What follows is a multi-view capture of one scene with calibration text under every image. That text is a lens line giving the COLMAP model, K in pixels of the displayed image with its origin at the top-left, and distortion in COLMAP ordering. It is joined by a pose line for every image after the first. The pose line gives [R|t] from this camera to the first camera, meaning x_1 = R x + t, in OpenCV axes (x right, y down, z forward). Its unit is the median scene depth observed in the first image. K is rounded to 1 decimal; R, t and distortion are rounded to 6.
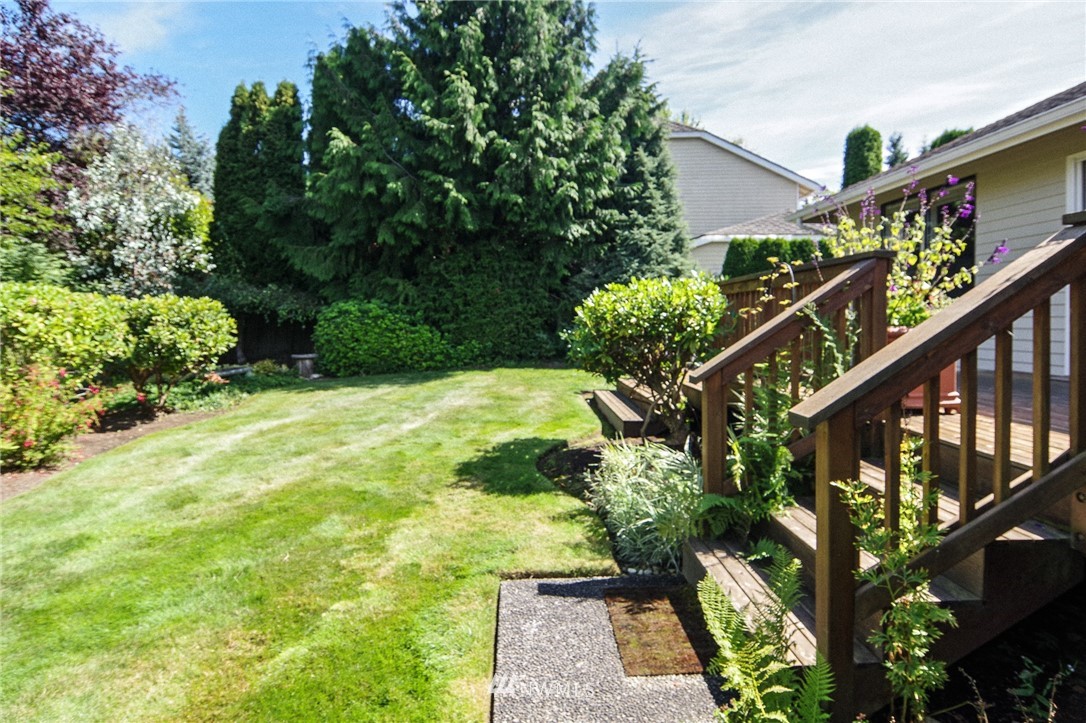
lens RADIAL K [[640.6, 0, 543.0], [0, 640.6, 361.5], [0, 0, 1]] dist [-0.006547, -0.003539]
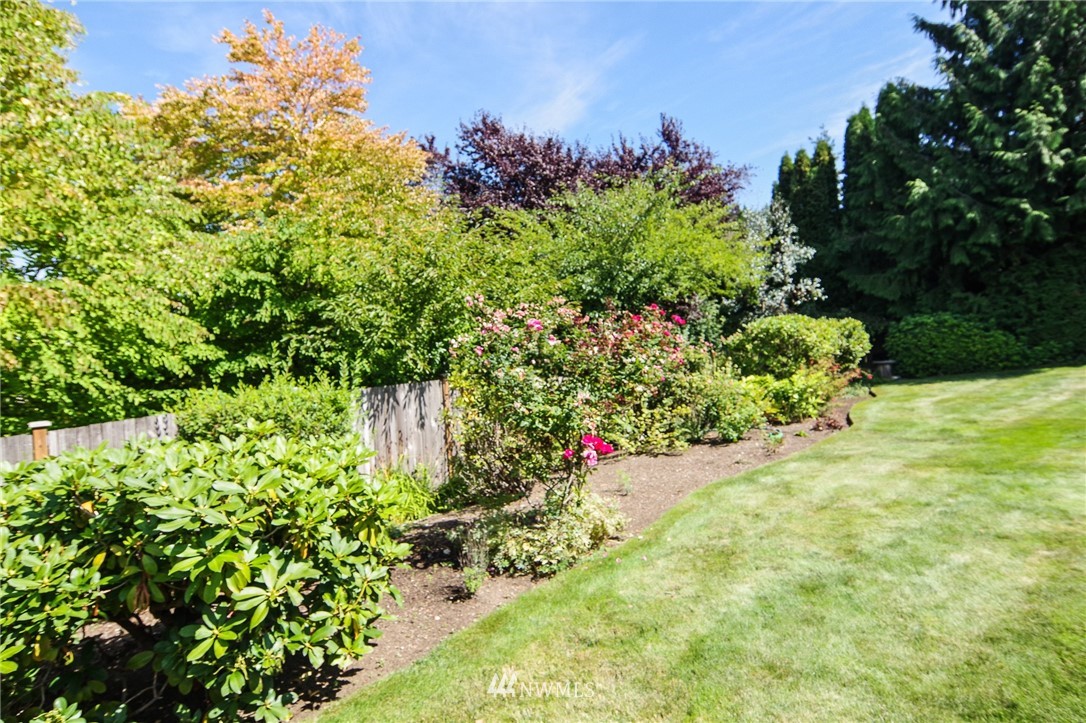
lens RADIAL K [[640.6, 0, 543.0], [0, 640.6, 361.5], [0, 0, 1]] dist [-0.006547, -0.003539]
pose [[0.794855, -0.048003, -0.604898, -0.149394], [0.021572, 0.998471, -0.050891, 0.040186], [0.606416, 0.027402, 0.794675, -0.400170]]
